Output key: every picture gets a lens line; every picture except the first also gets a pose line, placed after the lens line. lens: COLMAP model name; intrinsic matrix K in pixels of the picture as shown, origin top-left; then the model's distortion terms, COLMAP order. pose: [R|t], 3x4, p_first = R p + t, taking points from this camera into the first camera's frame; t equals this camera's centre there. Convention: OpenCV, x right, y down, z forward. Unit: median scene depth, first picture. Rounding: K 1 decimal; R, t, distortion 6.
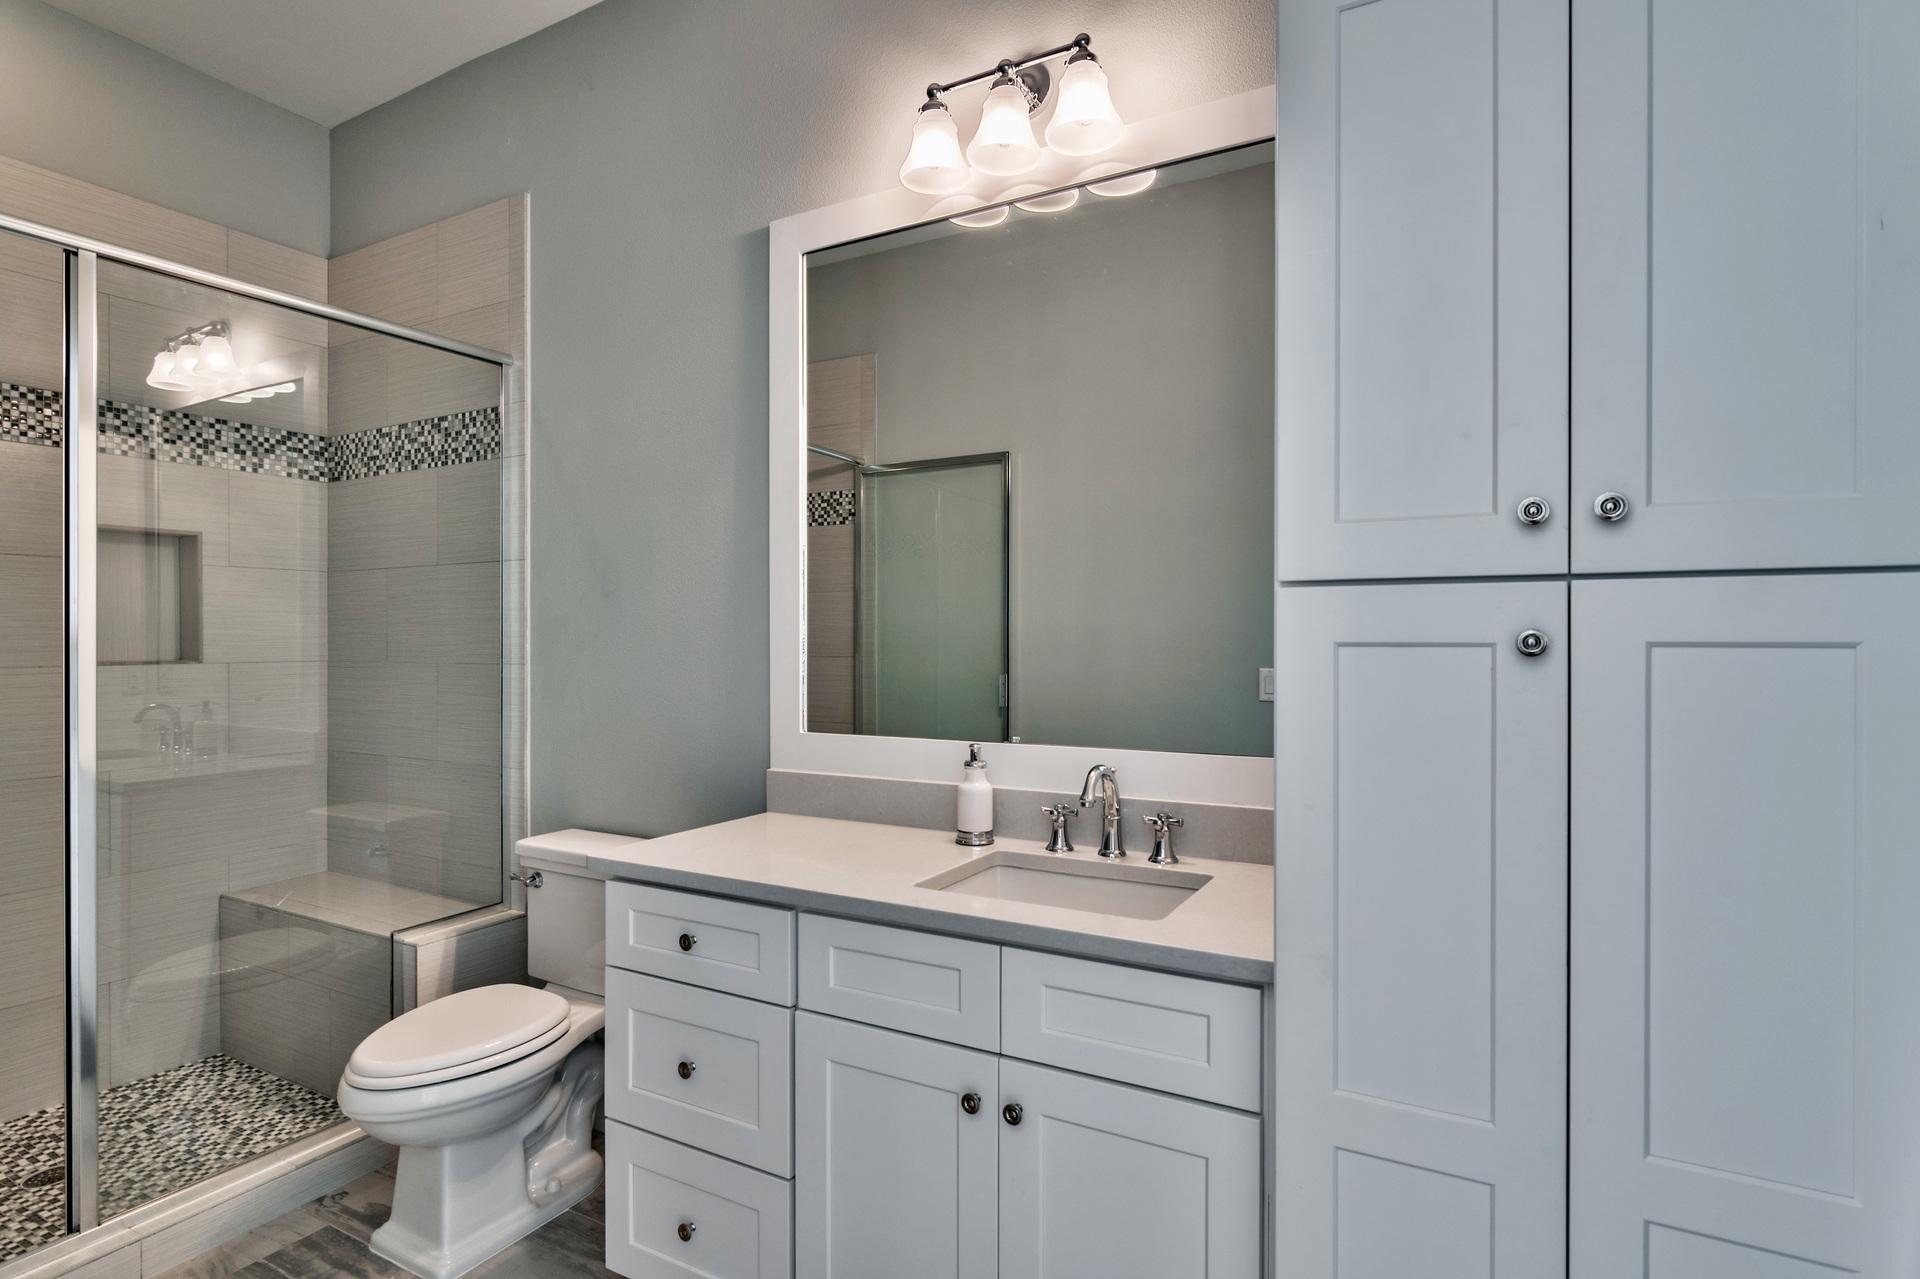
lens RADIAL K [[970.0, 0, 960.1], [0, 970.0, 636.7], [0, 0, 1]] dist [-0.000557, -0.000102]
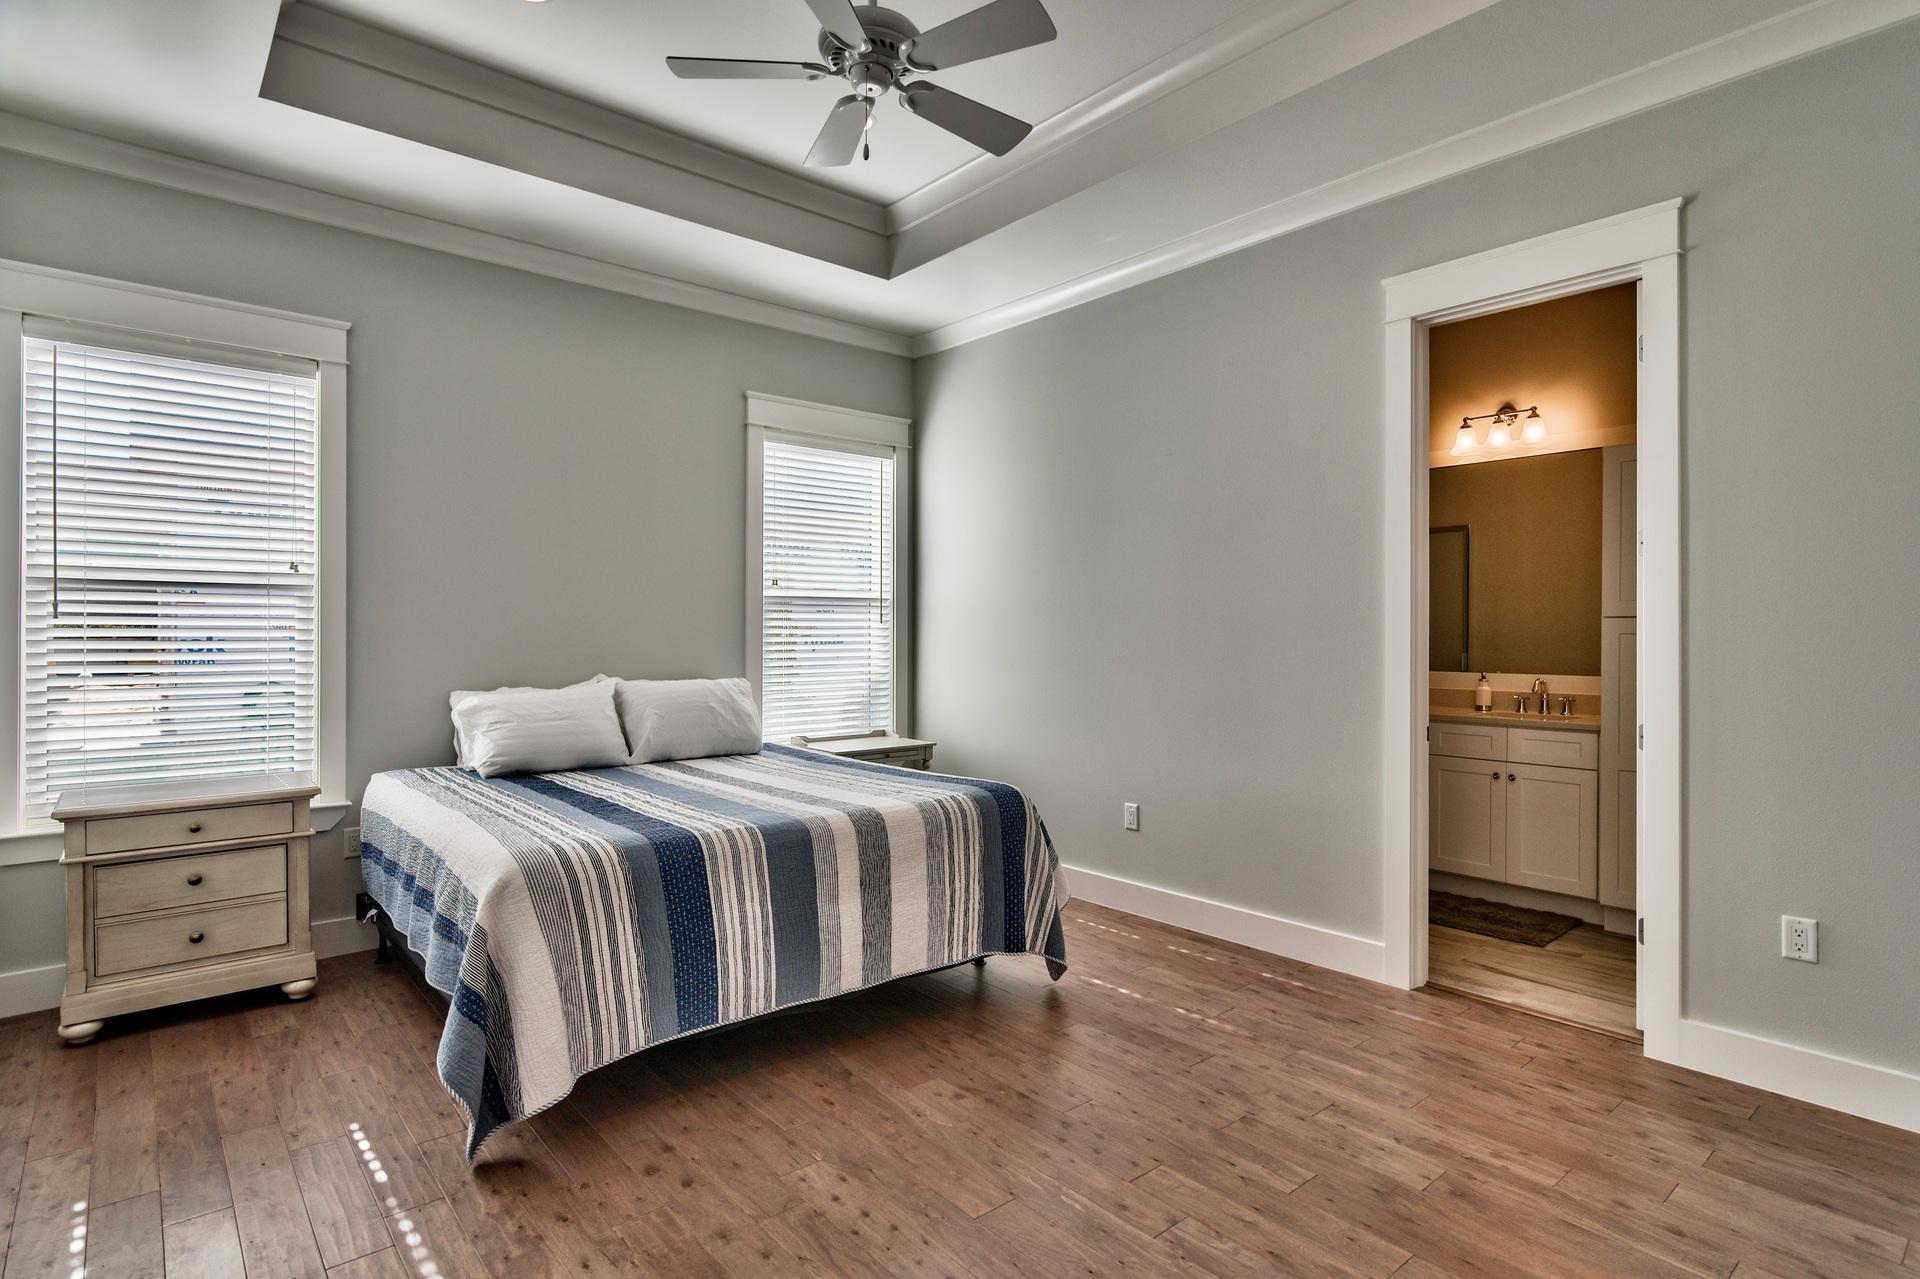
lens RADIAL K [[970.0, 0, 955.7], [0, 970.0, 640.7], [0, 0, 1]] dist [-0.000557, -0.000102]
pose [[0.935495, 0.008142, -0.353245, -0.415474], [-0.006716, 0.999964, 0.005263, 0.019886], [0.353275, -0.002551, 0.935516, -2.060288]]
